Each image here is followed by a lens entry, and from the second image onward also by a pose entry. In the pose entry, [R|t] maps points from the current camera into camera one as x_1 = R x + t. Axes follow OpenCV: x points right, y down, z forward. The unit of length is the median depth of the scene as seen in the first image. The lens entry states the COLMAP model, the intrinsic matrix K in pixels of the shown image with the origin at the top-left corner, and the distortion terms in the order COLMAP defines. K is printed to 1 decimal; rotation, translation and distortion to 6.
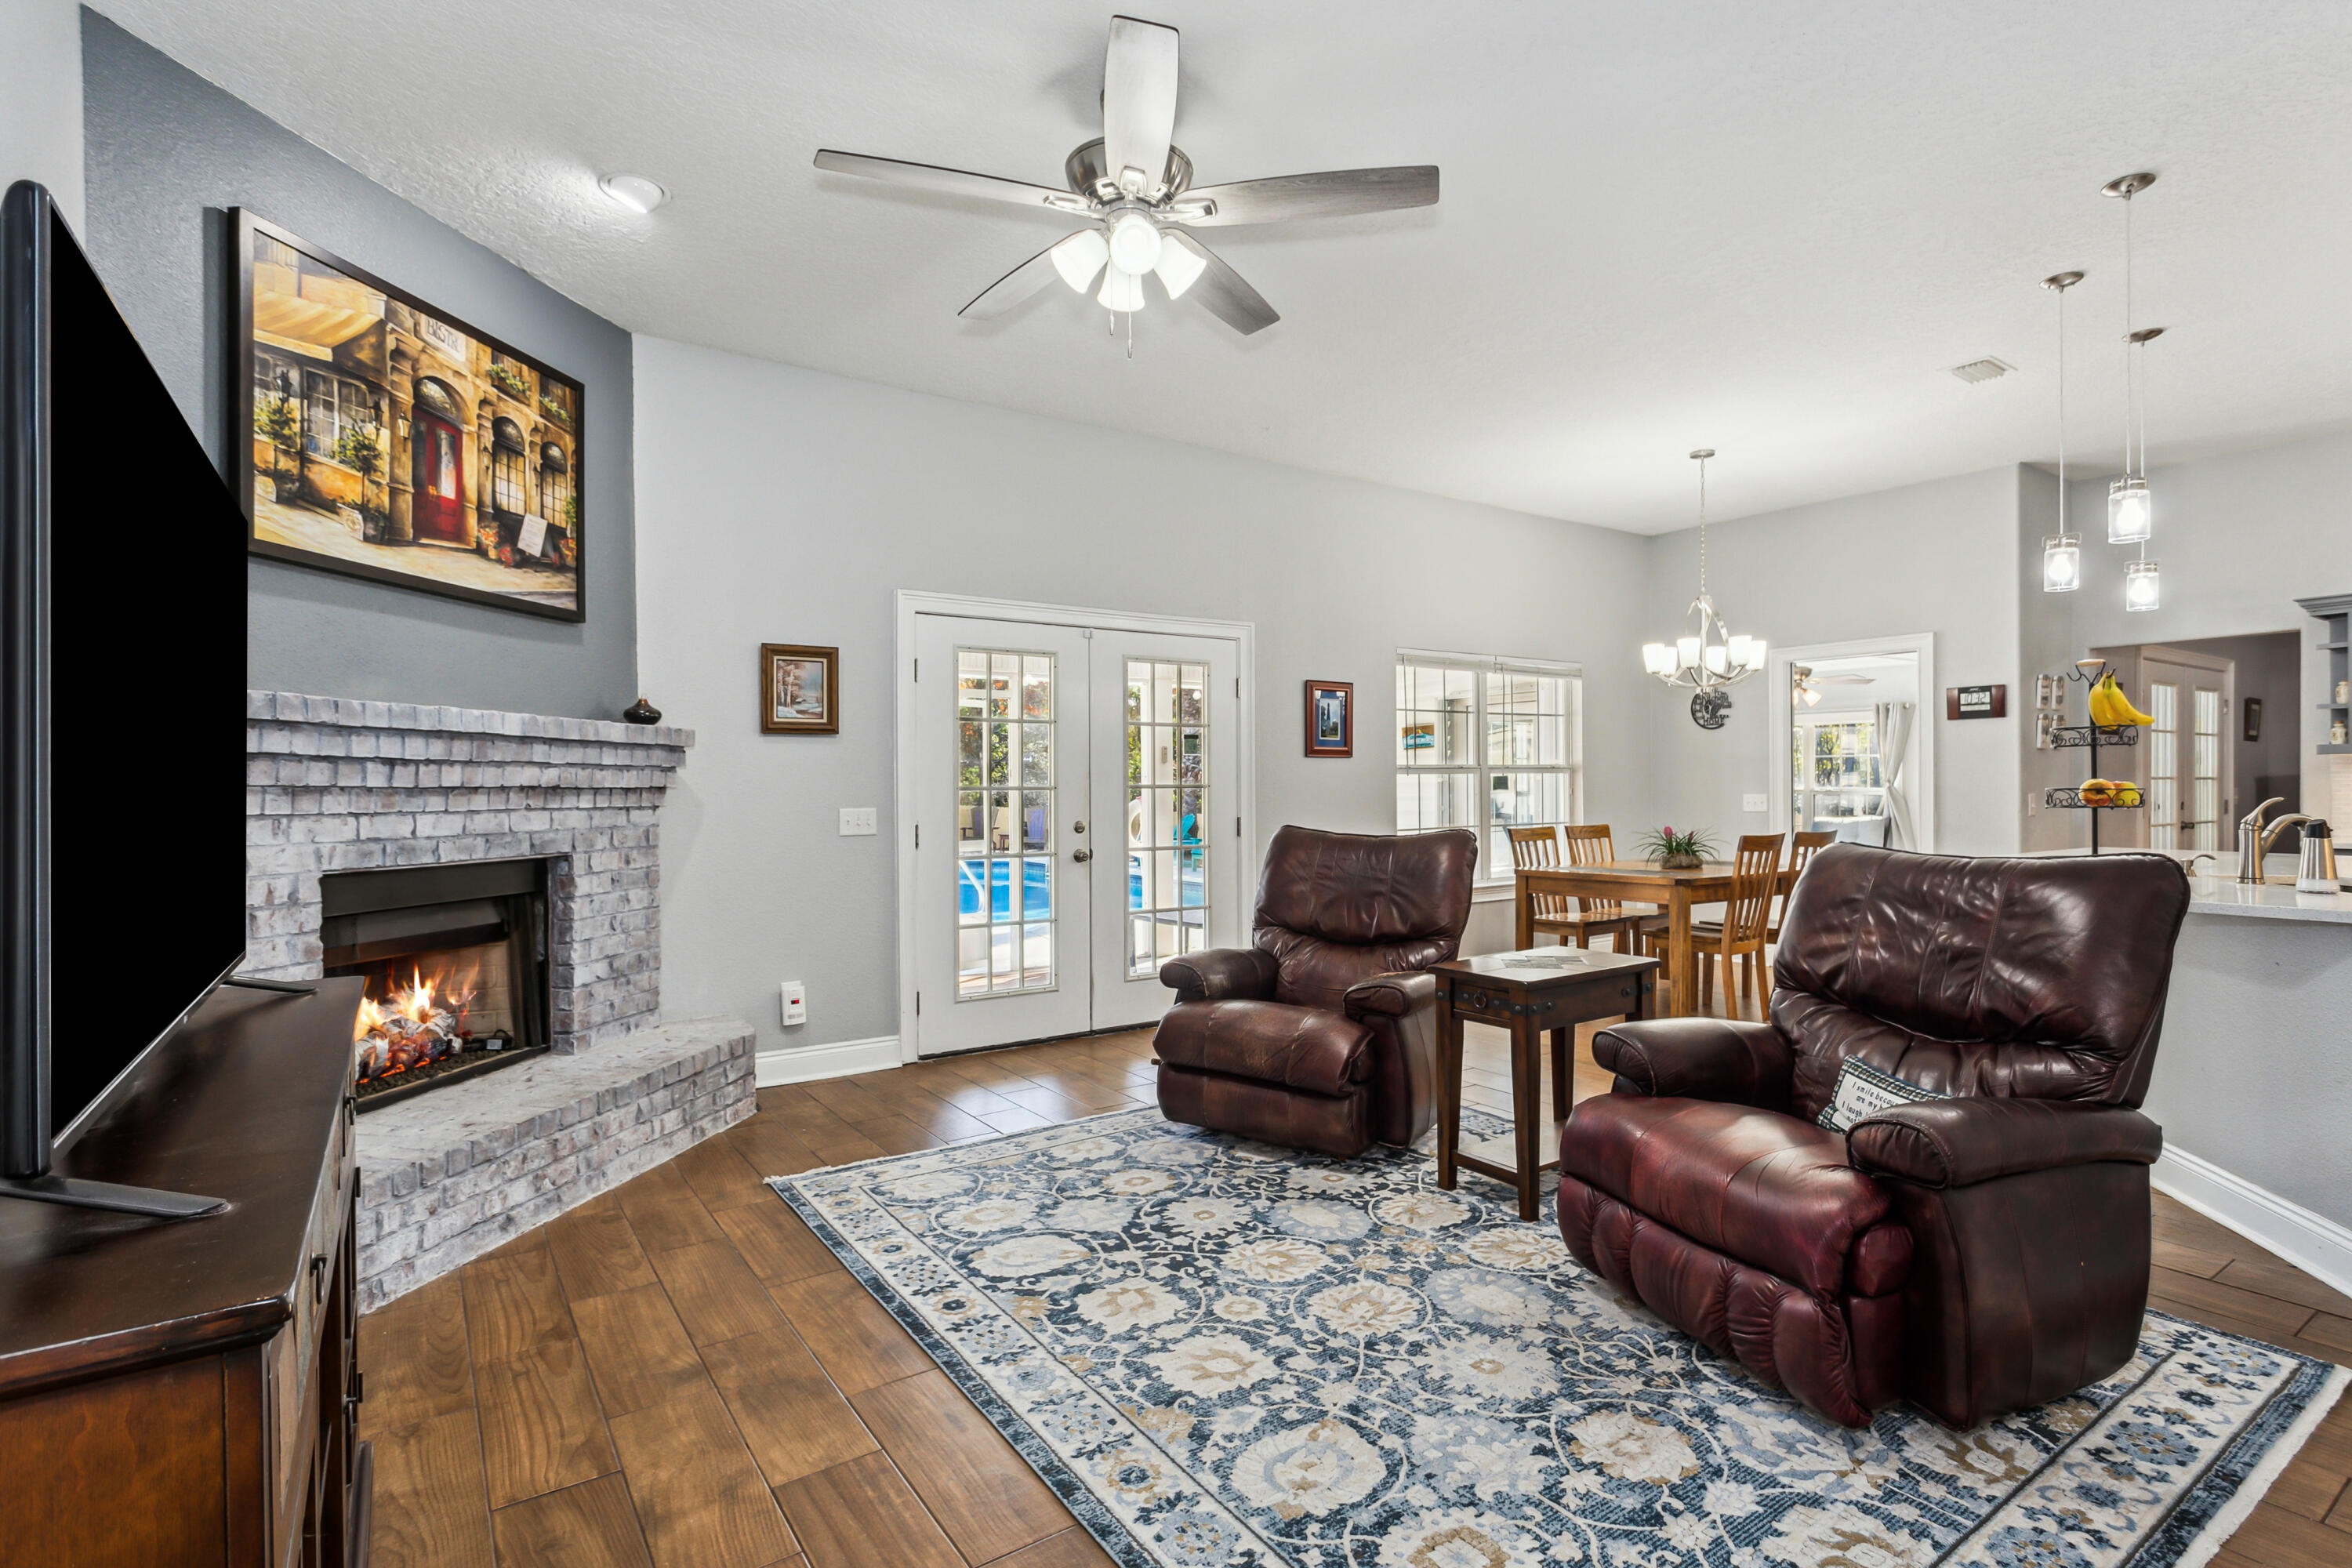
lens RADIAL K [[1142.5, 0, 1102.1], [0, 1142.5, 783.3], [0, 0, 1]] dist [-0.000356, 0.000230]
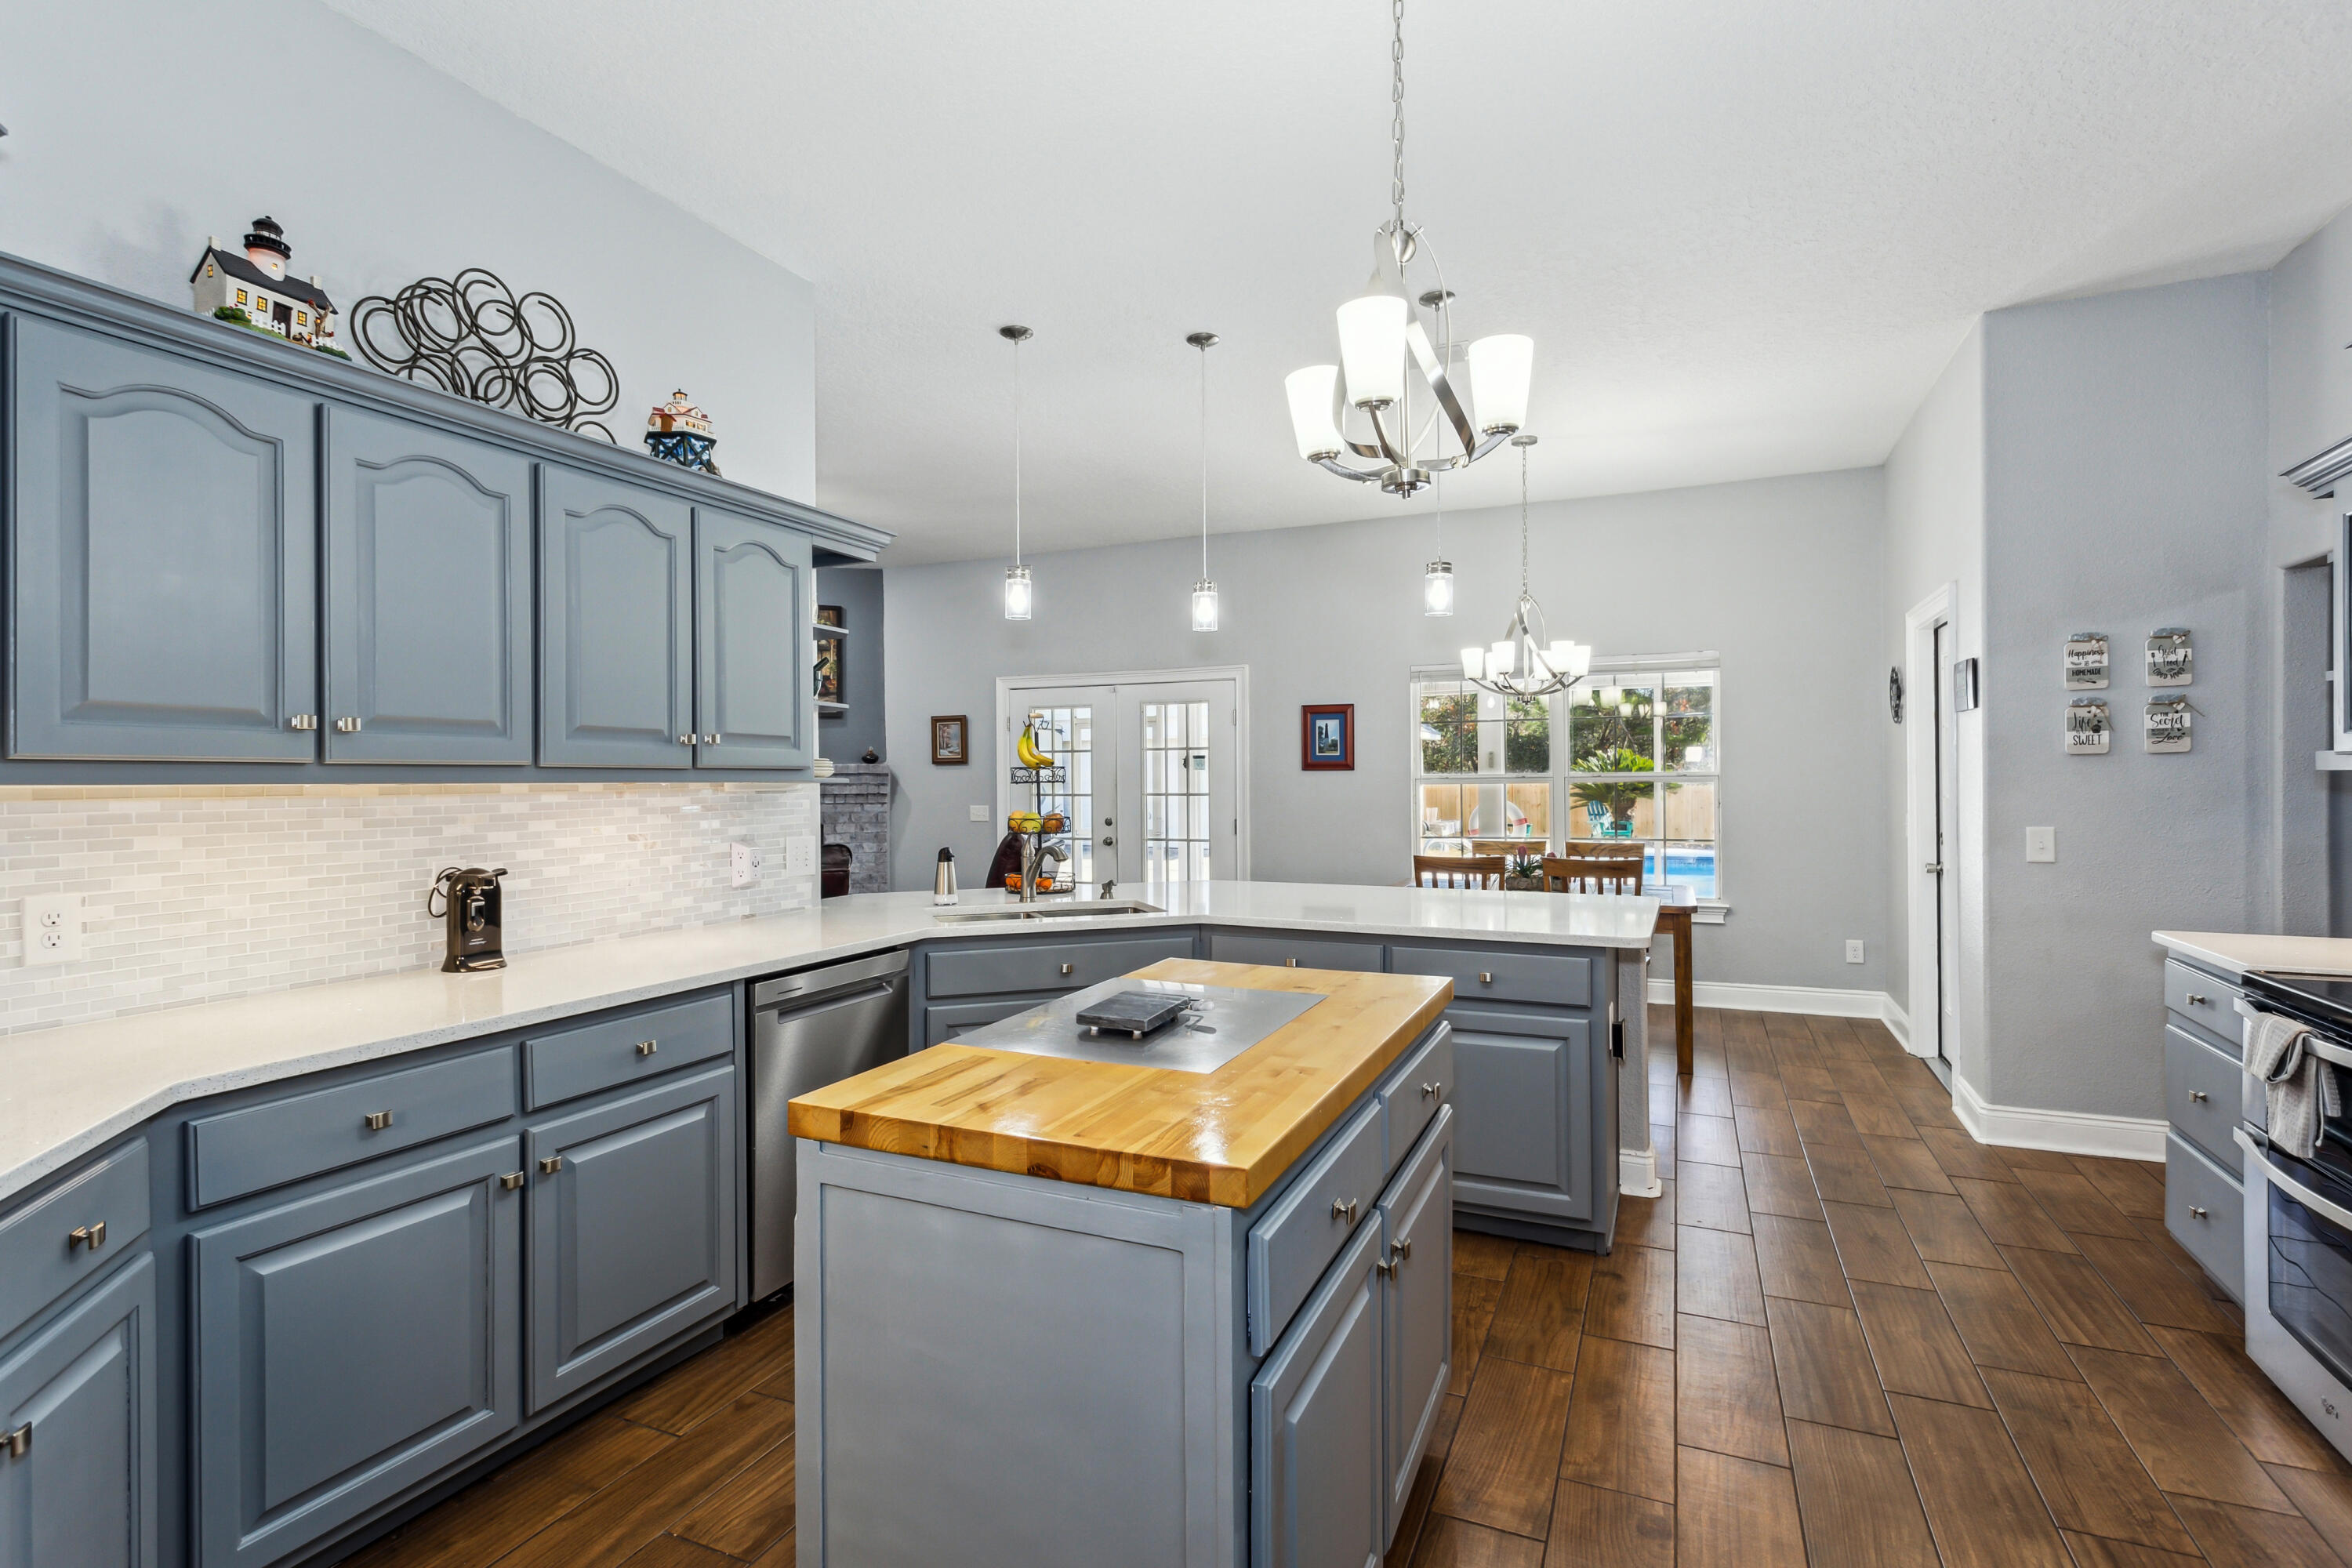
lens RADIAL K [[1142.5, 0, 1178.4], [0, 1142.5, 793.1], [0, 0, 1]] dist [-0.000356, 0.000230]
pose [[0.527619, 0.007138, -0.849451, 1.418132], [0.001159, 0.999958, 0.009123, -0.013223], [0.849481, -0.005797, 0.527588, 0.334198]]
